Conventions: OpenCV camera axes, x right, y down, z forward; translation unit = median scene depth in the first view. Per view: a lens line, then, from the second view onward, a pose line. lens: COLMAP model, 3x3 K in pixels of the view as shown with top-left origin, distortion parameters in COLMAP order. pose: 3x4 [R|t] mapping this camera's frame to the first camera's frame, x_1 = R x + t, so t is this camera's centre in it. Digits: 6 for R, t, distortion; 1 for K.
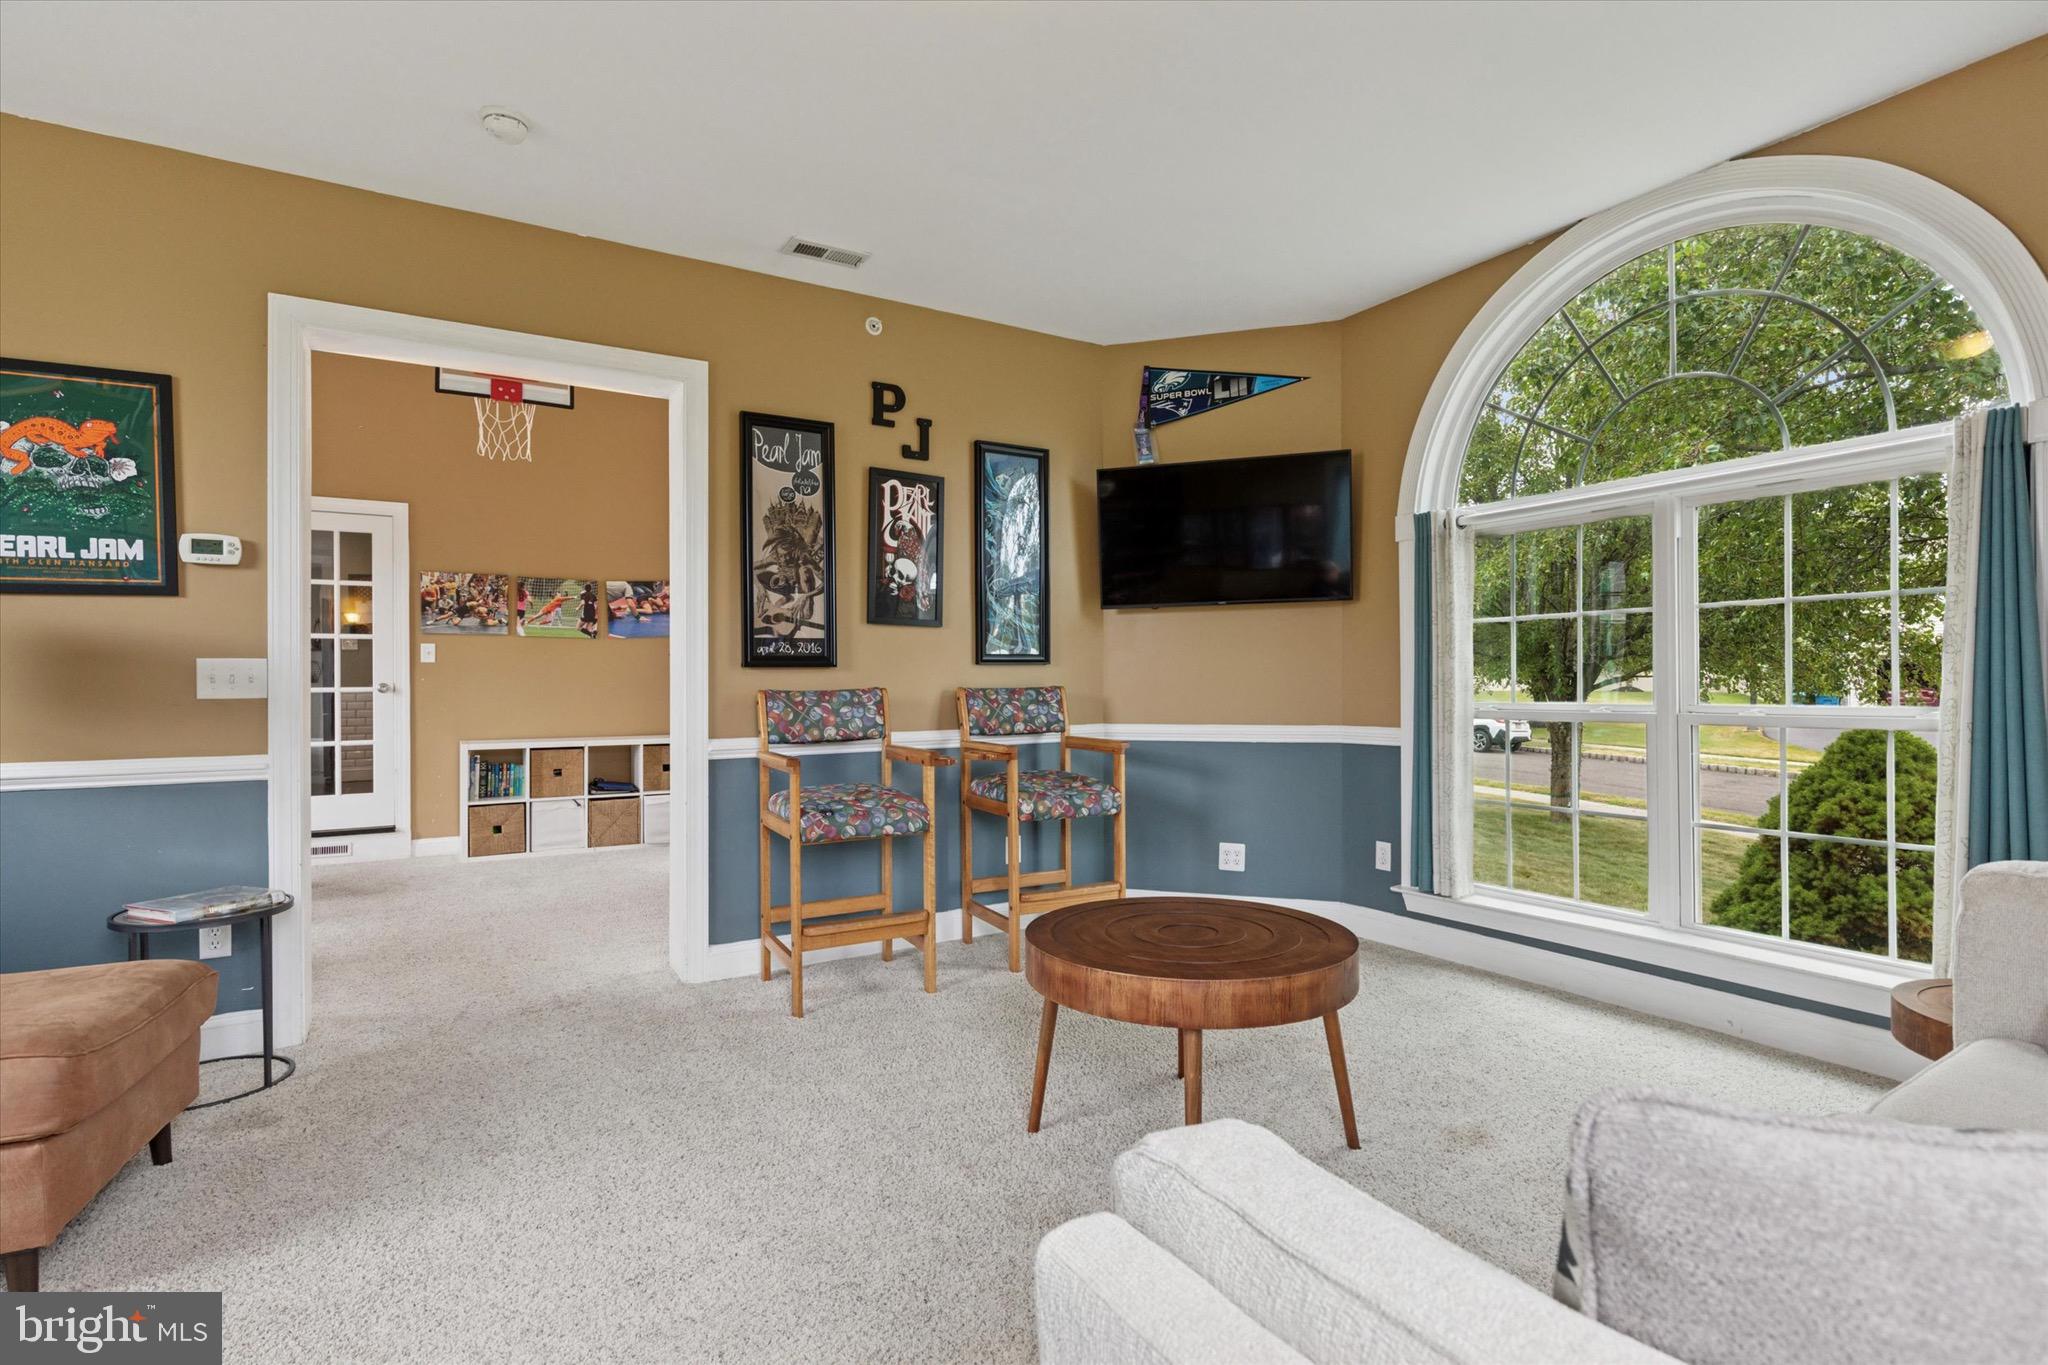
lens RADIAL K [[950.7, 0, 1020.7], [0, 950.7, 682.6], [0, 0, 1]] dist [0.006192, 0.001041]
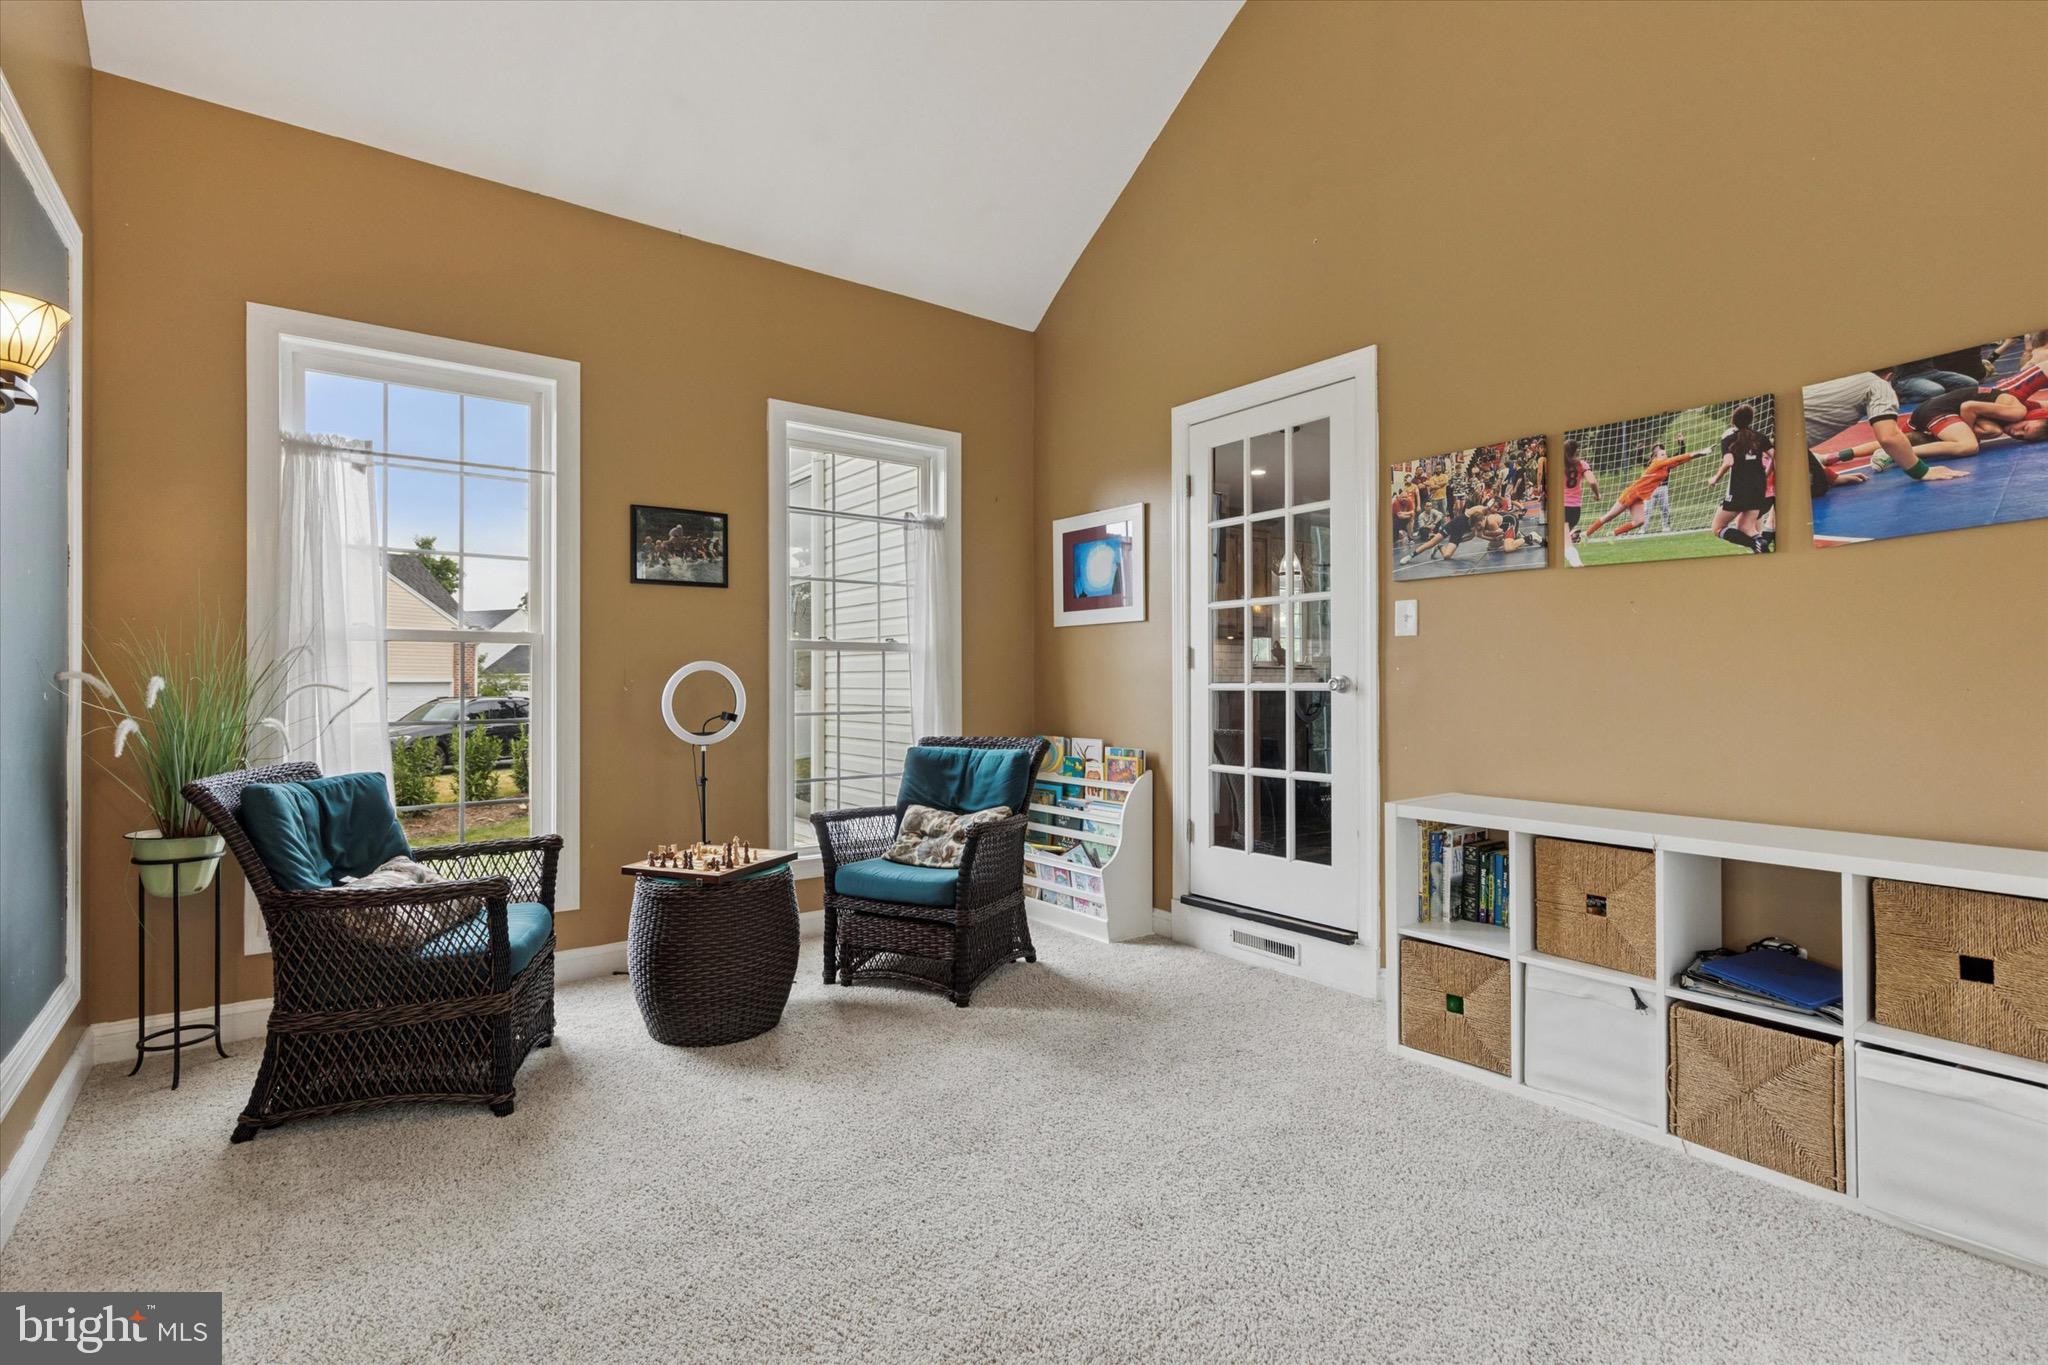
lens RADIAL K [[950.7, 0, 1020.8], [0, 950.7, 670.5], [0, 0, 1]] dist [0.006192, 0.001041]
pose [[0.103982, -0.003839, -0.994572, -0.118993], [0.001400, 0.999992, -0.003714, -0.000361], [0.994578, -0.001006, 0.103987, 0.712879]]
